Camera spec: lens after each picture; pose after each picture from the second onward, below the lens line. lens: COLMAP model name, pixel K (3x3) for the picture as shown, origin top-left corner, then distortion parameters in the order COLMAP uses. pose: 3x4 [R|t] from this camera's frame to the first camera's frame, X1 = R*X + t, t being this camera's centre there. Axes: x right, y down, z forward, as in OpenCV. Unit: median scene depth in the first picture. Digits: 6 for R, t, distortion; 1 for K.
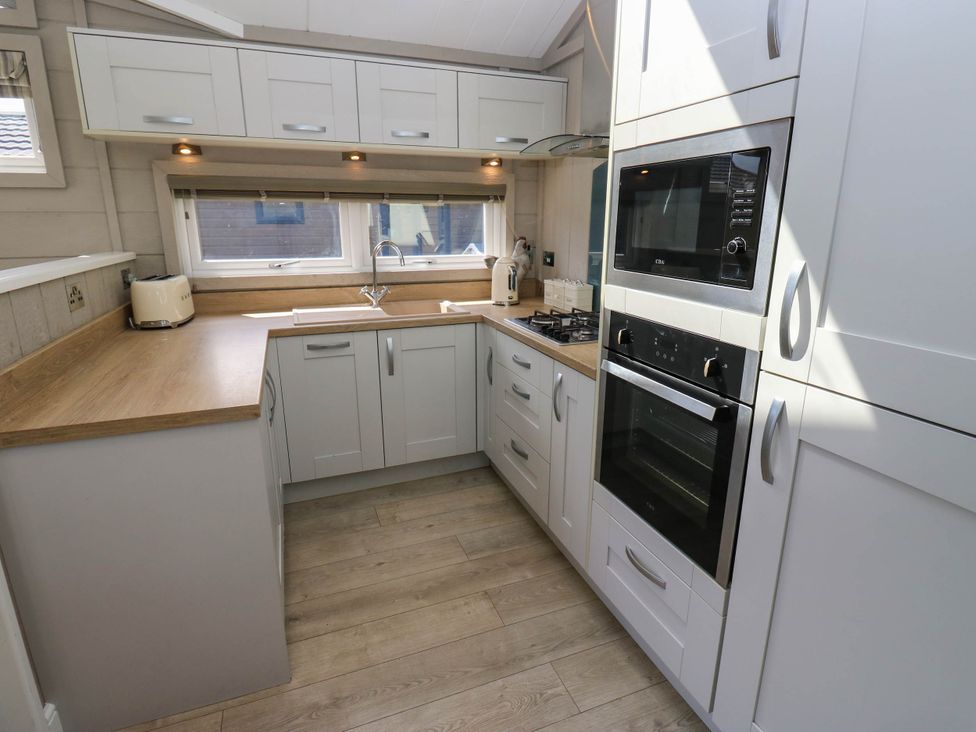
lens RADIAL K [[521.6, 0, 499.2], [0, 521.6, 356.8], [0, 0, 1]] dist [0.003766, -0.014705]
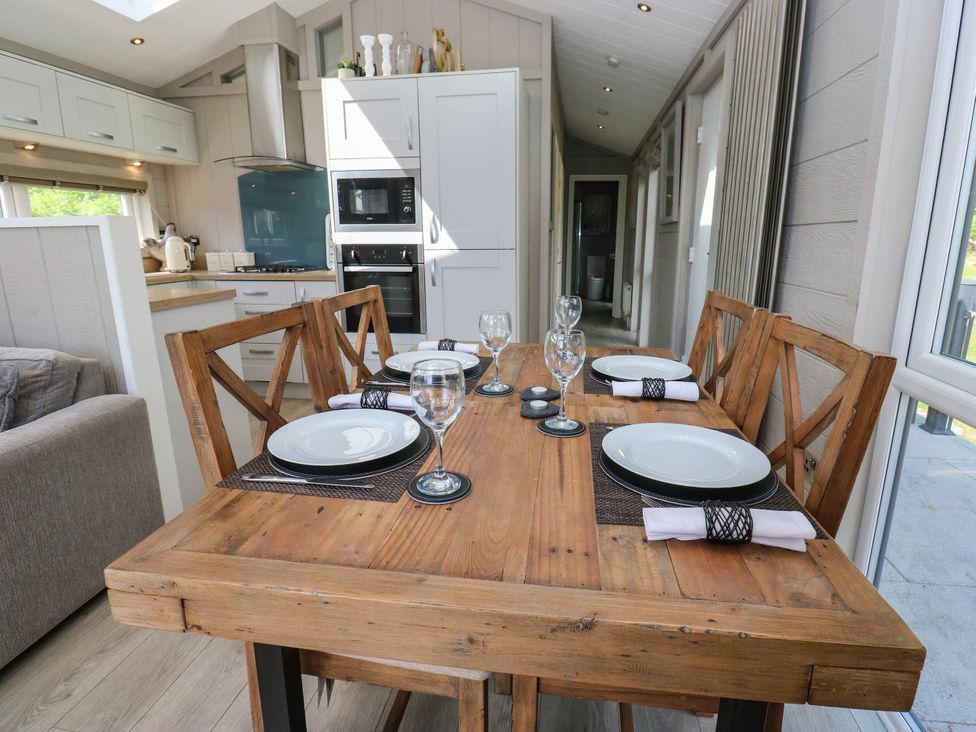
lens RADIAL K [[521.6, 0, 499.2], [0, 521.6, 356.8], [0, 0, 1]] dist [0.003766, -0.014705]
pose [[0.507373, -0.195094, 0.839351, -0.935477], [0.226375, 0.970000, 0.088622, 0.219902], [-0.831461, 0.145044, 0.536317, -0.434050]]
